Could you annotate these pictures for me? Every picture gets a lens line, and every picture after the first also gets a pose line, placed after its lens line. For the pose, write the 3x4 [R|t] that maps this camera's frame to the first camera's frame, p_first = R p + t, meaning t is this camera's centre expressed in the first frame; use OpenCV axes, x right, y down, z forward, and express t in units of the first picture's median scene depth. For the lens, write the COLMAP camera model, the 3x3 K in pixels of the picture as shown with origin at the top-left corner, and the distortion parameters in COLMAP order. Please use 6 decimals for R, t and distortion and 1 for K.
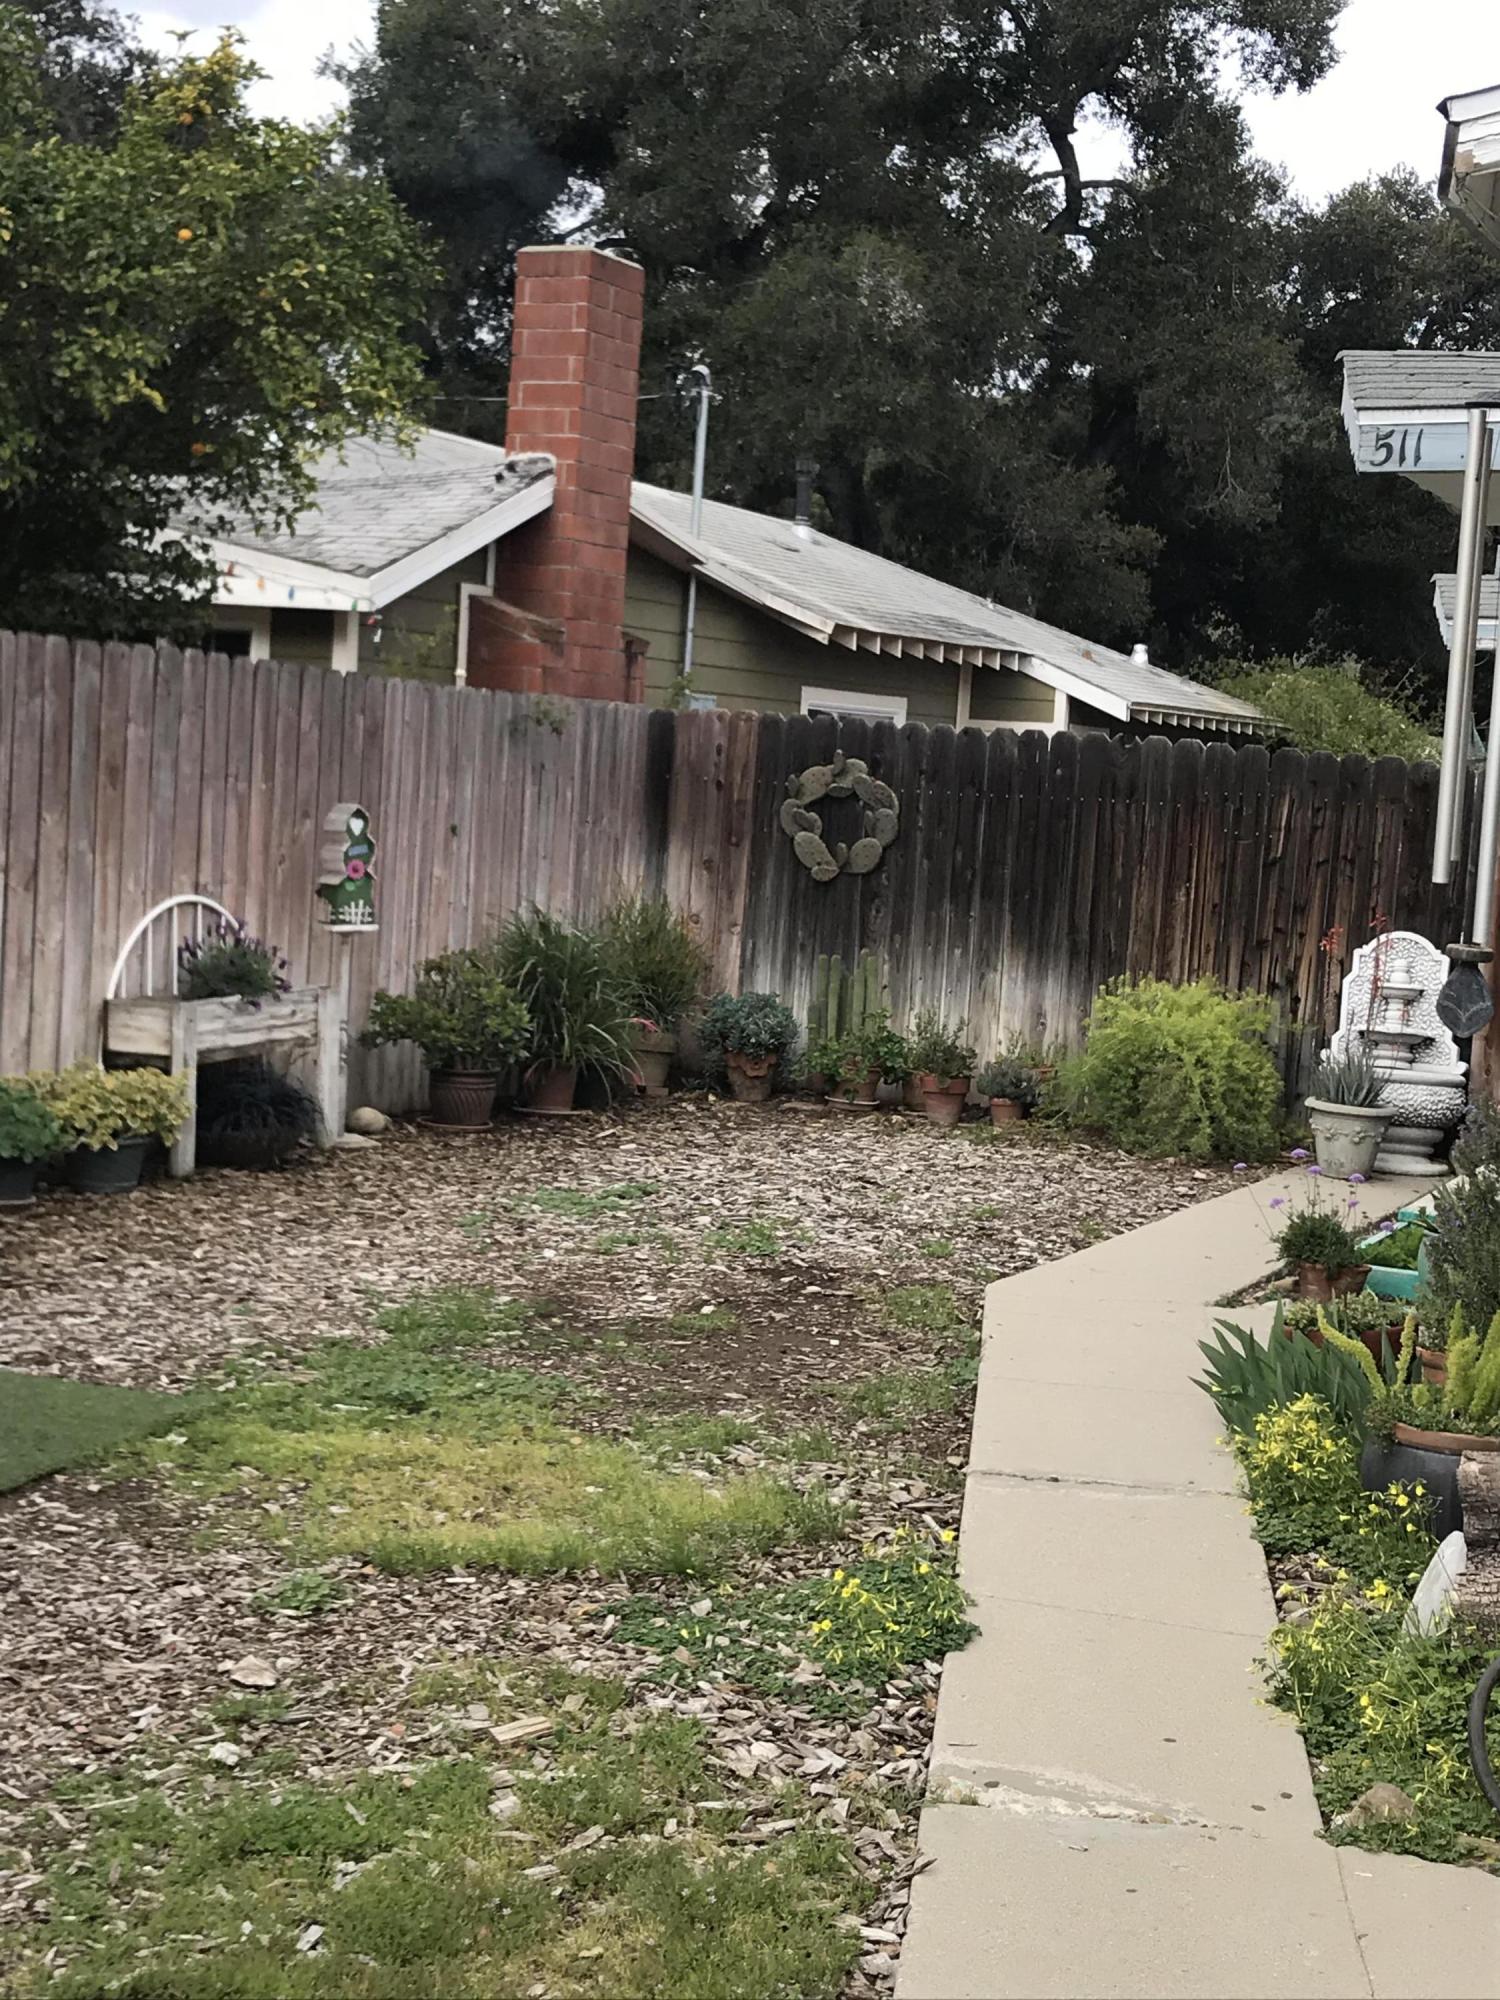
lens RADIAL K [[3018.6, 0, 753.5], [0, 3018.6, 943.1], [0, 0, 1]] dist [0.206929, -0.802459]
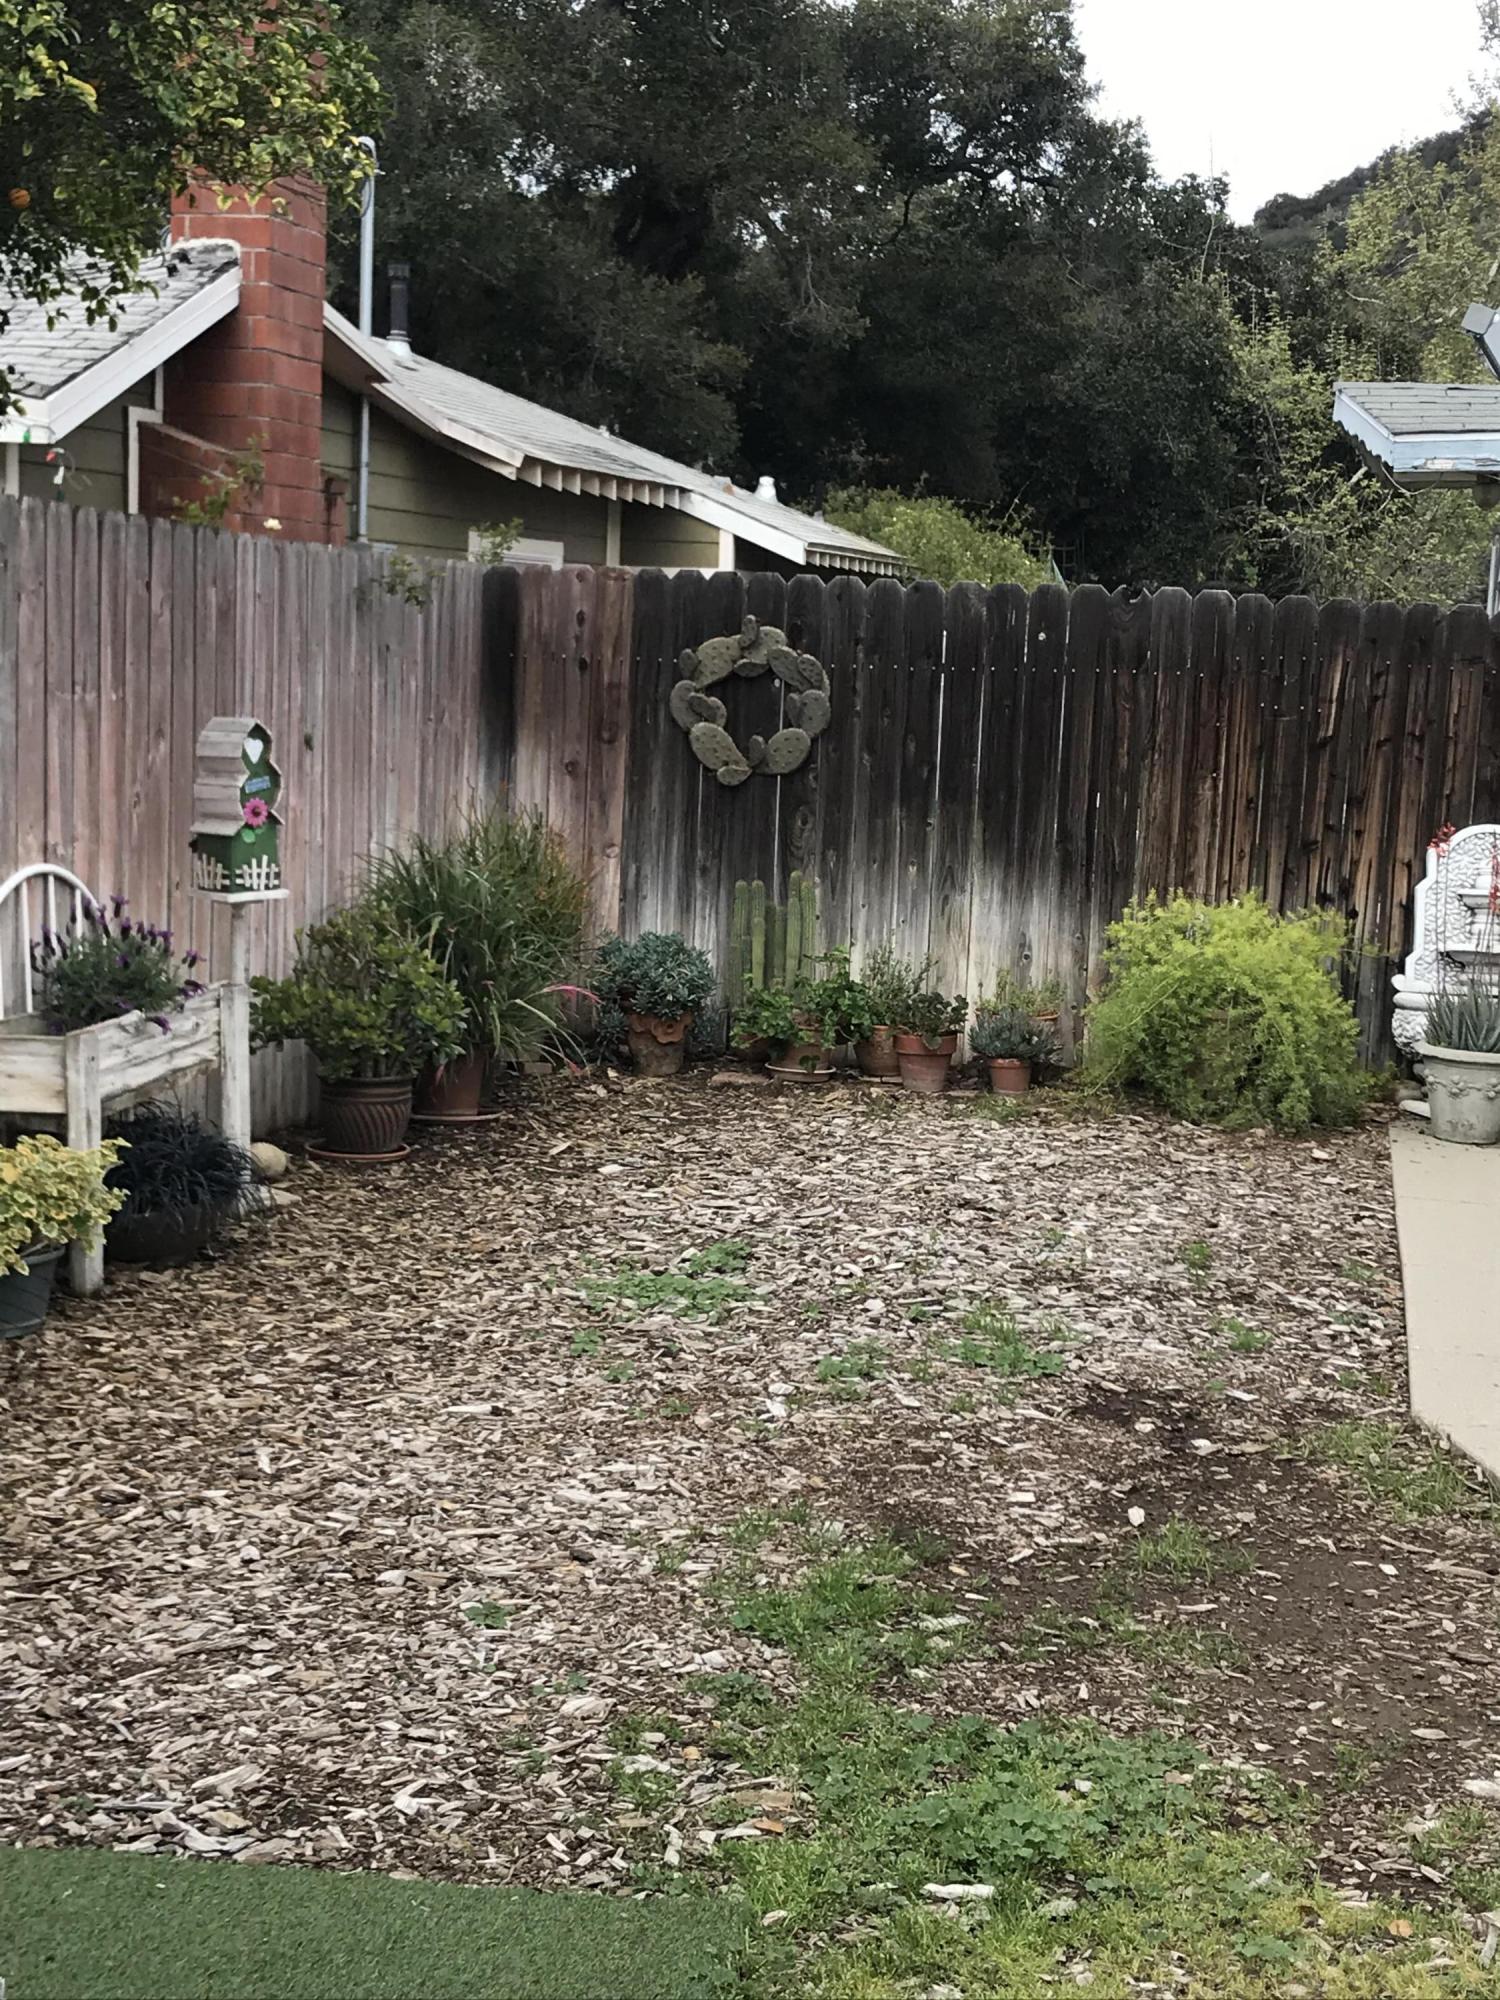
lens RADIAL K [[3018.6, 0, 753.5], [0, 3018.6, 943.1], [0, 0, 1]] dist [0.206929, -0.802459]
pose [[0.976817, -0.049620, 0.208247, -0.139715], [0.038577, 0.997642, 0.056762, -0.024706], [-0.210573, -0.047412, 0.976428, 0.245966]]
